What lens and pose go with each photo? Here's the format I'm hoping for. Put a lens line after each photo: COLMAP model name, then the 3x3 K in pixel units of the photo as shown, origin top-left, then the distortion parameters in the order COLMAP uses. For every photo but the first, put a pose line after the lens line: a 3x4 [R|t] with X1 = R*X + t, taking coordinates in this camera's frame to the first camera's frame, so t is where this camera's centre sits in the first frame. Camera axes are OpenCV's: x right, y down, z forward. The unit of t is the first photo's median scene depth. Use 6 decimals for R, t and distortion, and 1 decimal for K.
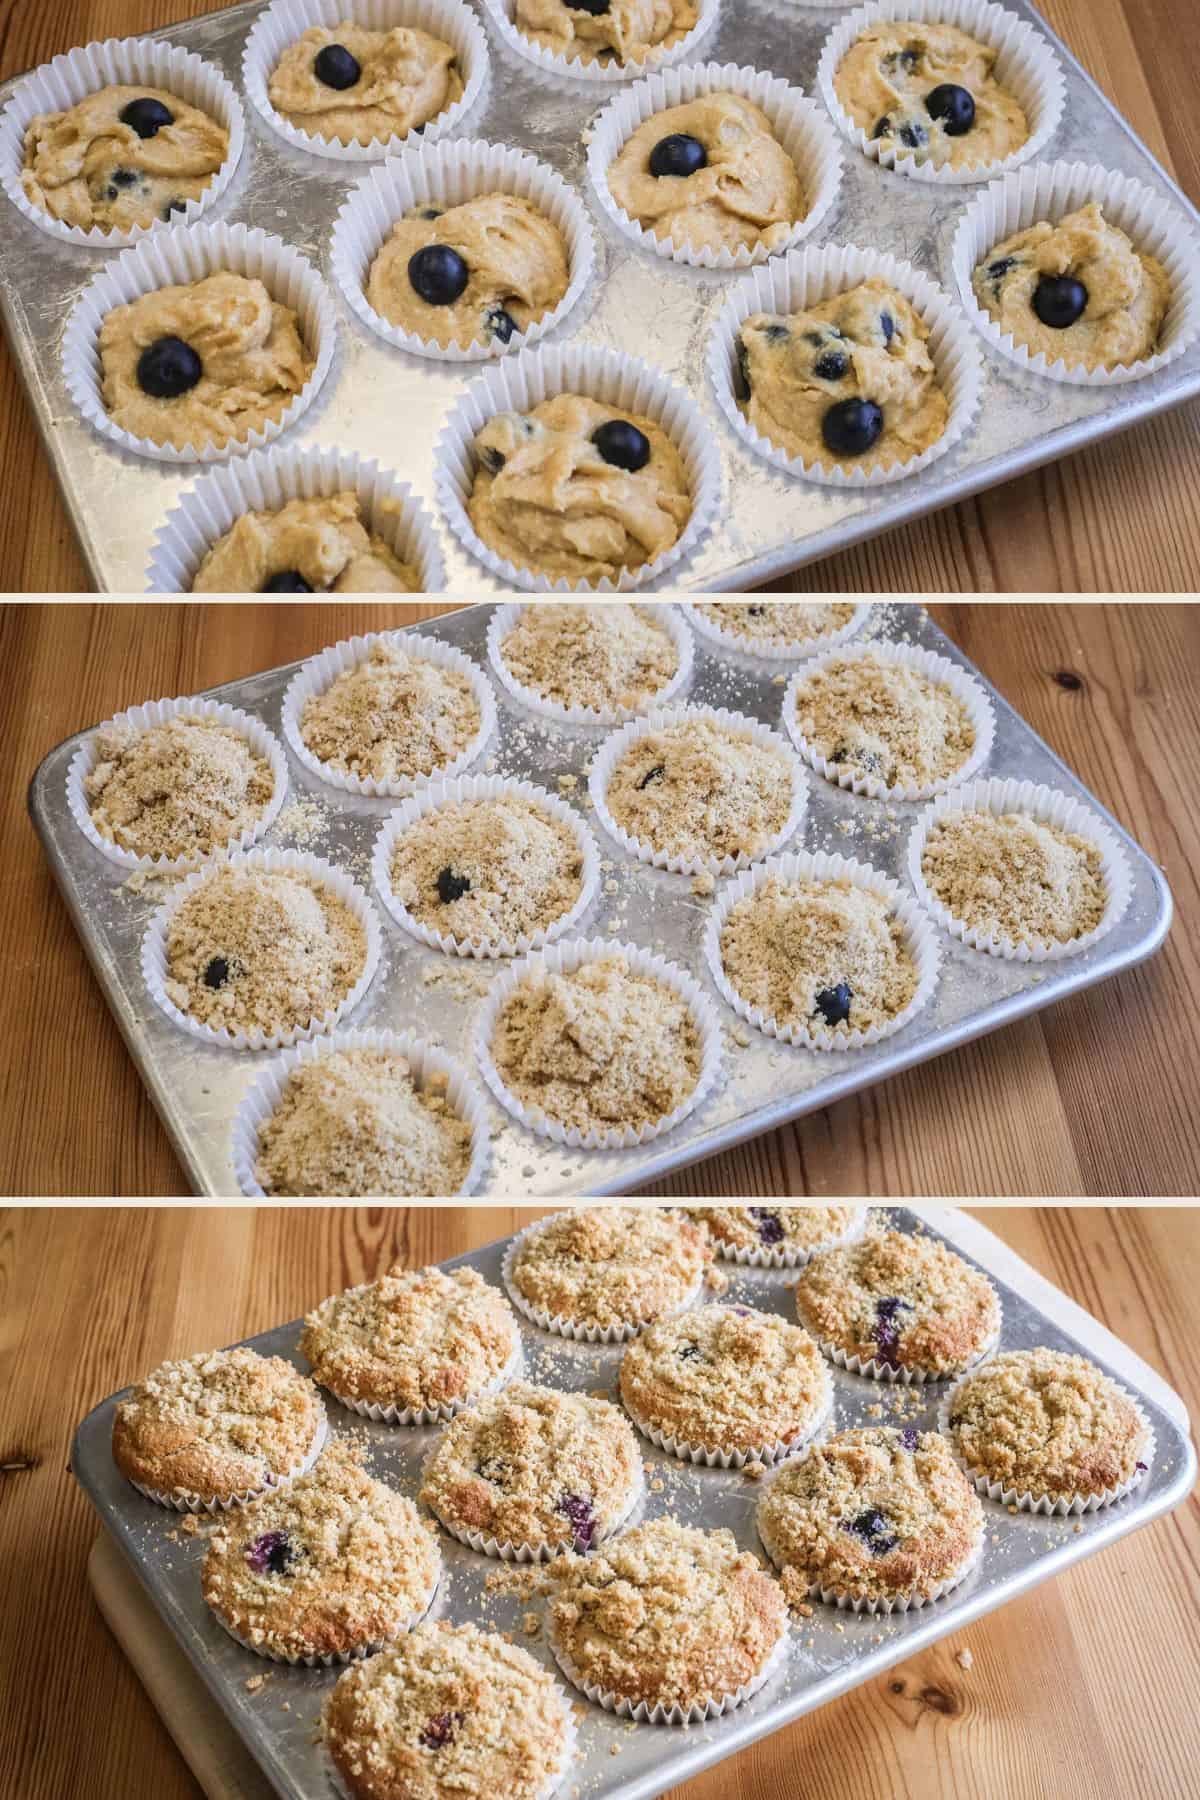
lens RADIAL K [[4226.6, 0, 600.0], [0, 4226.6, 900.0], [0, 0, 1]] dist [-0.171180, -0.447875]
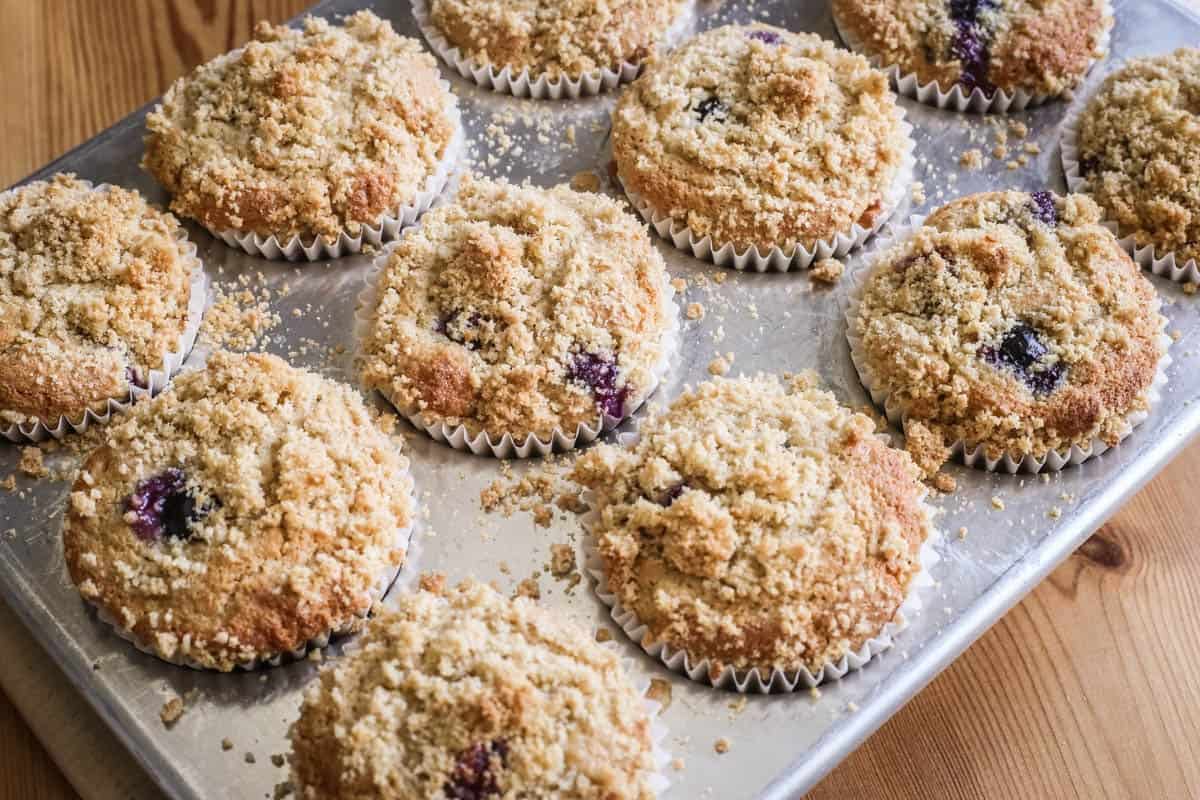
lens RADIAL K [[2817.7, 0, 664.6], [0, 2817.7, 399.9], [0, 0, 1]] dist [-0.171180, -0.447875]
pose [[0.980308, -0.133484, 0.145529, -0.061751], [0.078339, 0.939349, 0.333896, -0.003395], [-0.181272, -0.315920, 0.931308, 0.567059]]
